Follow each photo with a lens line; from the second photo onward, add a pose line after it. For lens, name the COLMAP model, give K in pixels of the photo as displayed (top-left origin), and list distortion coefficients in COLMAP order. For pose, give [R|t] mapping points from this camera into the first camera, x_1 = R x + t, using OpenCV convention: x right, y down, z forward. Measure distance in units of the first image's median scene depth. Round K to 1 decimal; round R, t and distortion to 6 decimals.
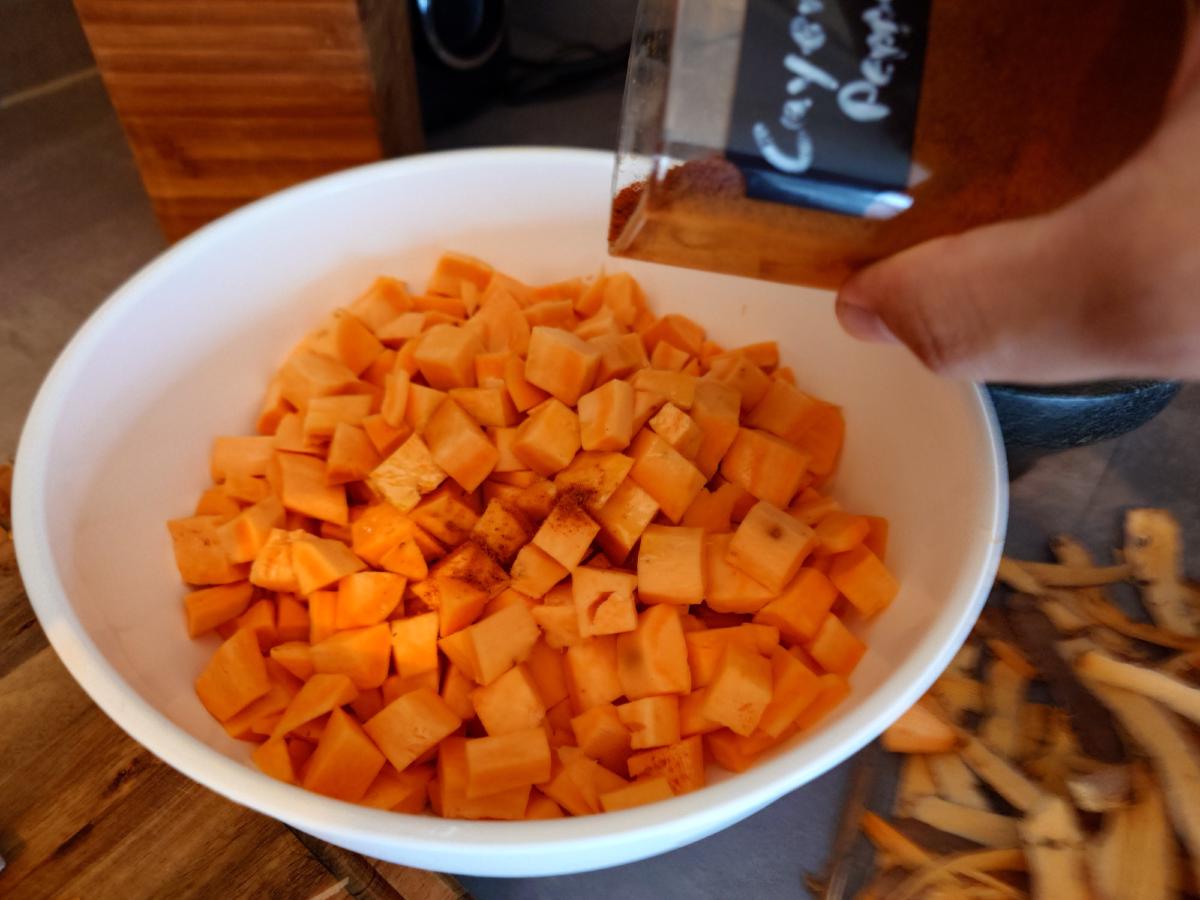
lens RADIAL K [[861.3, 0, 589.8], [0, 861.3, 448.2], [0, 0, 1]] dist [0.002502, -0.002076]
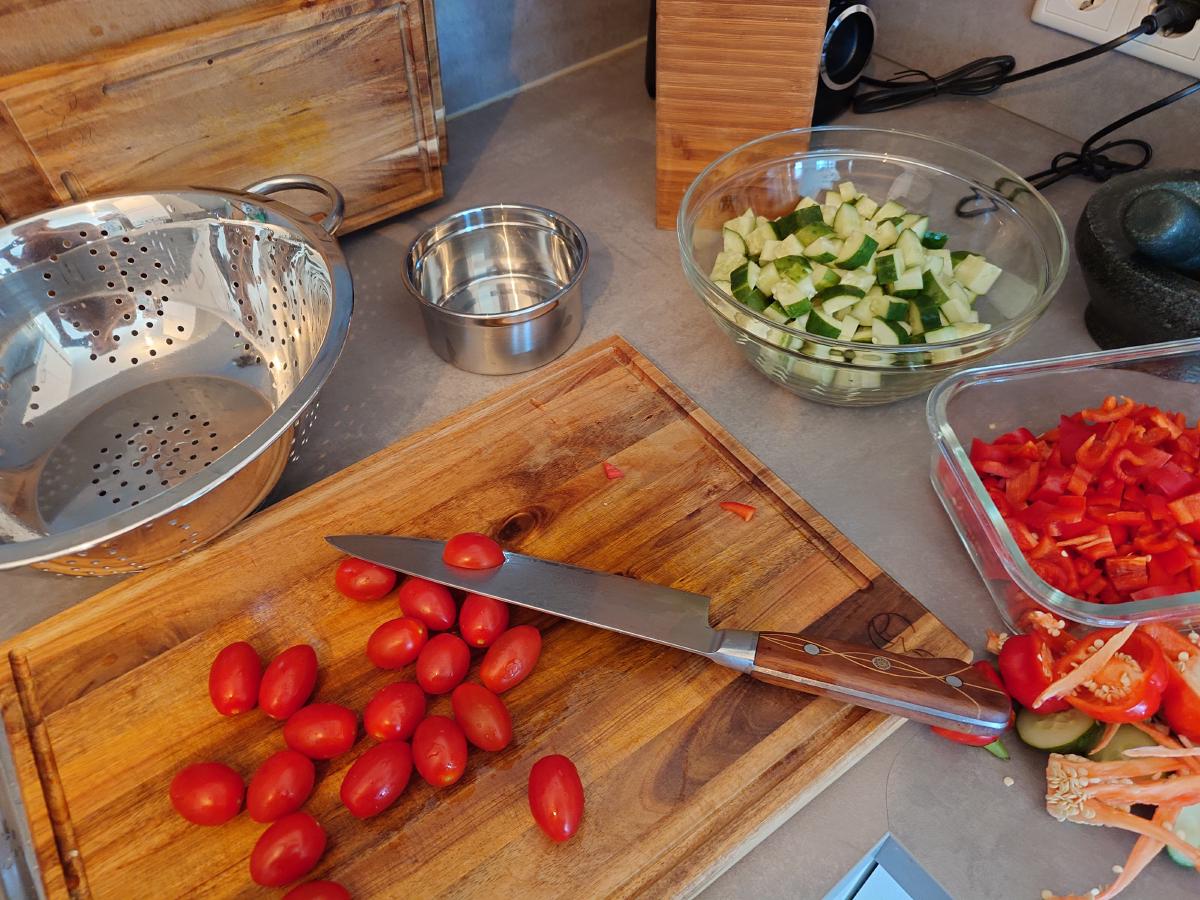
lens RADIAL K [[864.2, 0, 604.8], [0, 864.2, 438.2], [0, 0, 1]] dist [-0.004877, 0.002847]
pose [[0.962236, 0.161859, -0.218870, -0.357385], [-0.152414, 0.986525, 0.059483, 0.172989], [0.225549, -0.023878, 0.973939, -1.035014]]
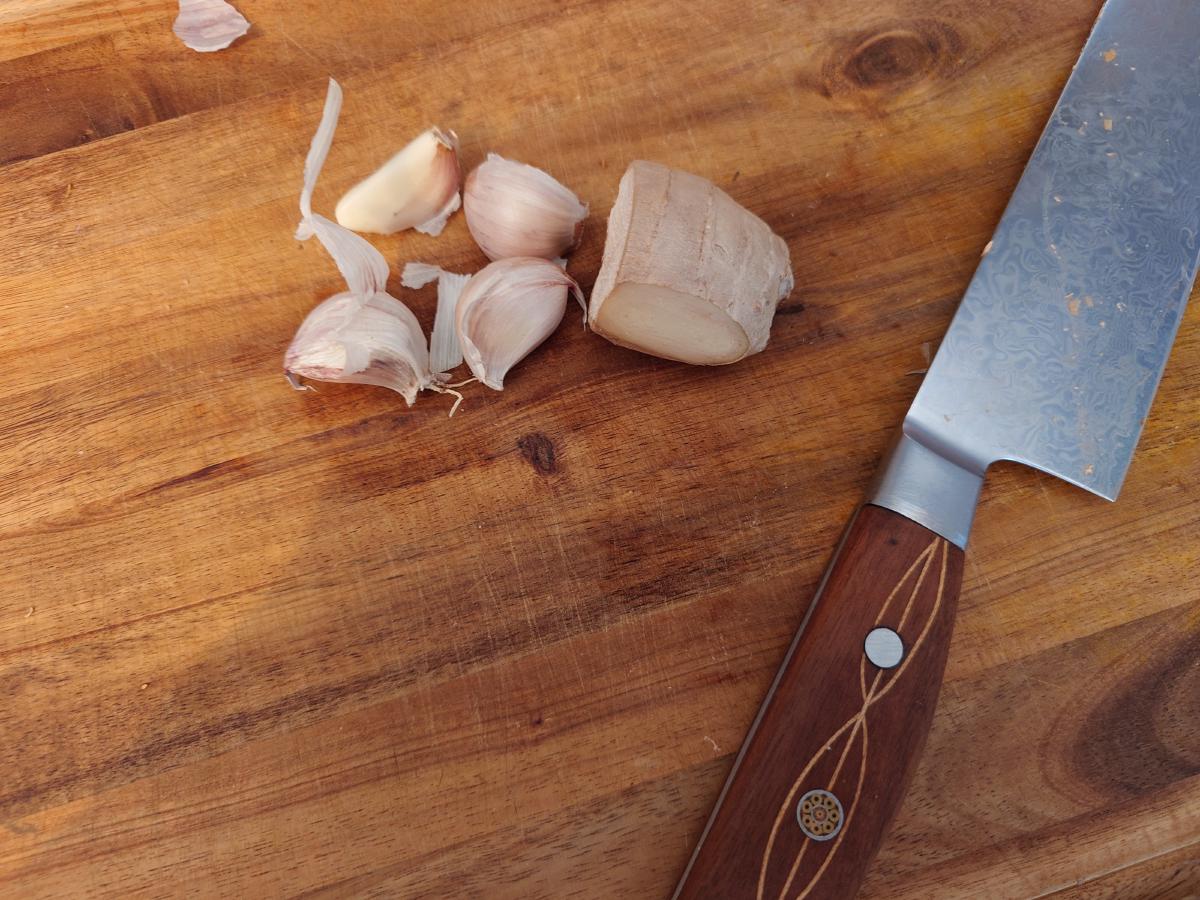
lens RADIAL K [[848.8, 0, 600.0], [0, 848.8, 450.0], [0, 0, 1]] dist [-0.003664, 0.001469]
pose [[0.834573, 0.519763, -0.182576, -0.834811], [-0.362668, 0.767837, 0.528107, 0.479274], [0.414679, -0.374530, 0.829318, -0.131608]]
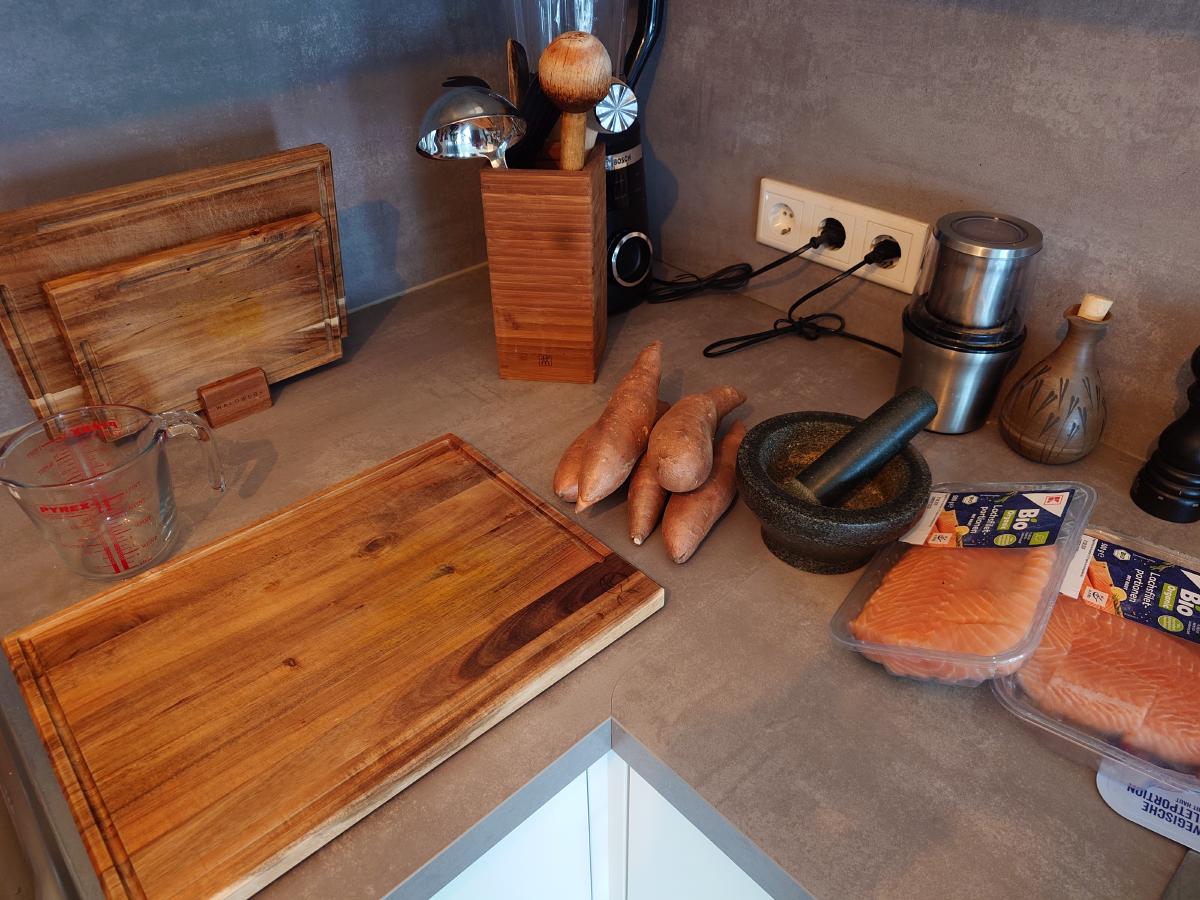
lens RADIAL K [[874.7, 0, 600.0], [0, 874.7, 450.0], [0, 0, 1]] dist [-0.006668, -0.001571]
pose [[0.980329, 0.086030, -0.177632, 0.285414], [-0.117961, 0.976962, -0.177852, 0.632341], [0.158239, 0.195307, 0.967892, -2.003206]]
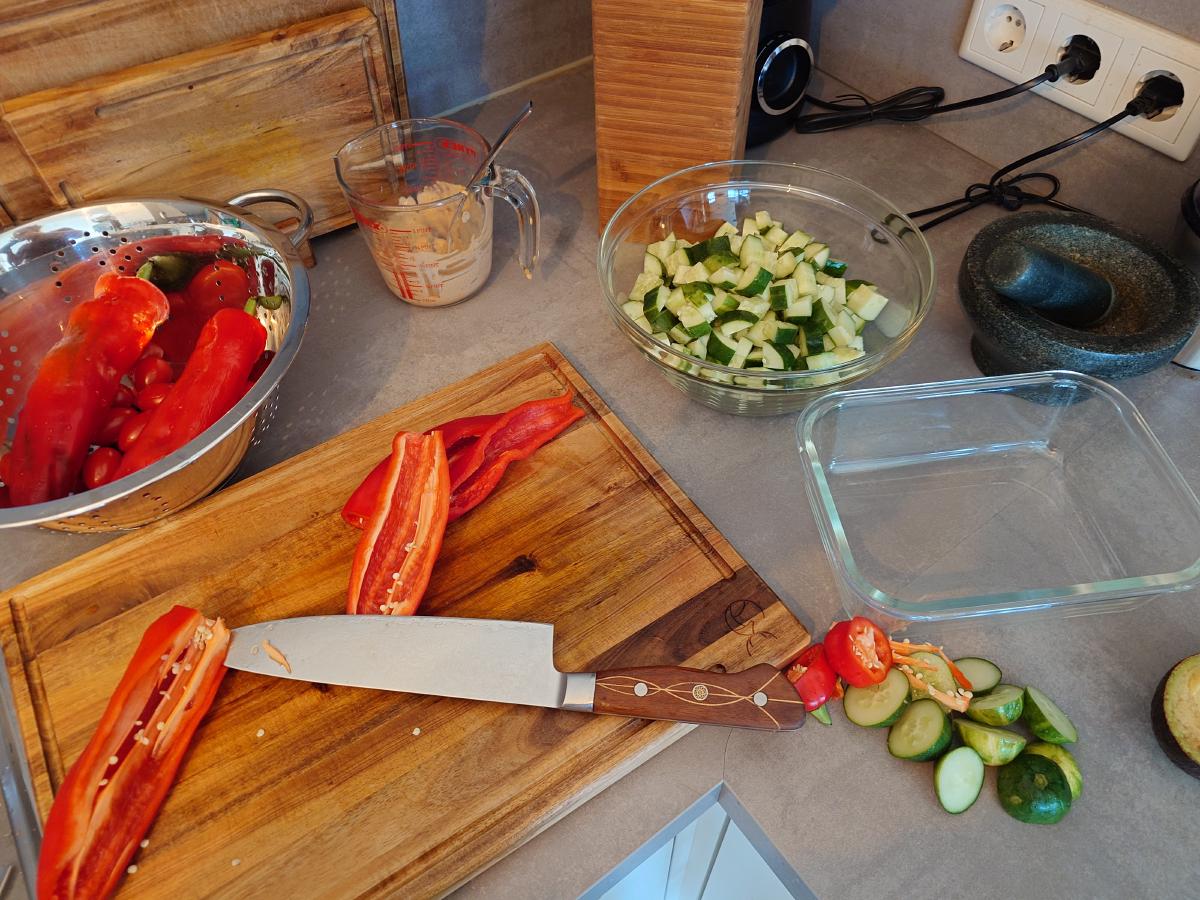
lens RADIAL K [[848.8, 0, 600.0], [0, 848.8, 450.0], [0, 0, 1]] dist [-0.003664, 0.001469]
pose [[0.951305, 0.214291, -0.221579, -0.077810], [-0.191922, 0.974262, 0.118238, 0.009918], [0.241213, -0.069955, 0.967948, -1.244707]]
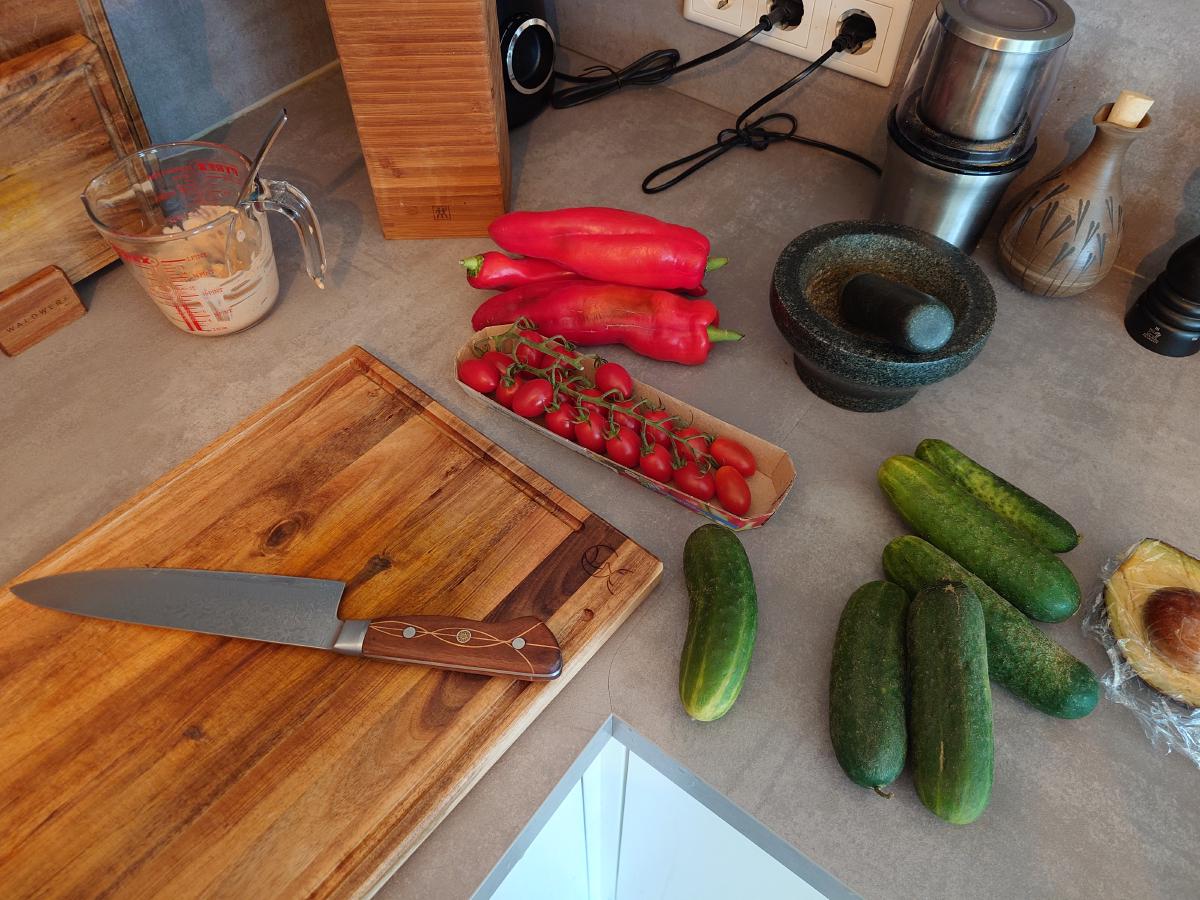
lens RADIAL K [[850.8, 0, 607.0], [0, 850.8, 446.0], [0, 0, 1]] dist [0.000078, -0.005186]
pose [[0.999762, 0.004016, -0.021443, -0.049989], [-0.001872, 0.995076, 0.099102, 0.070867], [0.021736, -0.099038, 0.994846, -1.339804]]
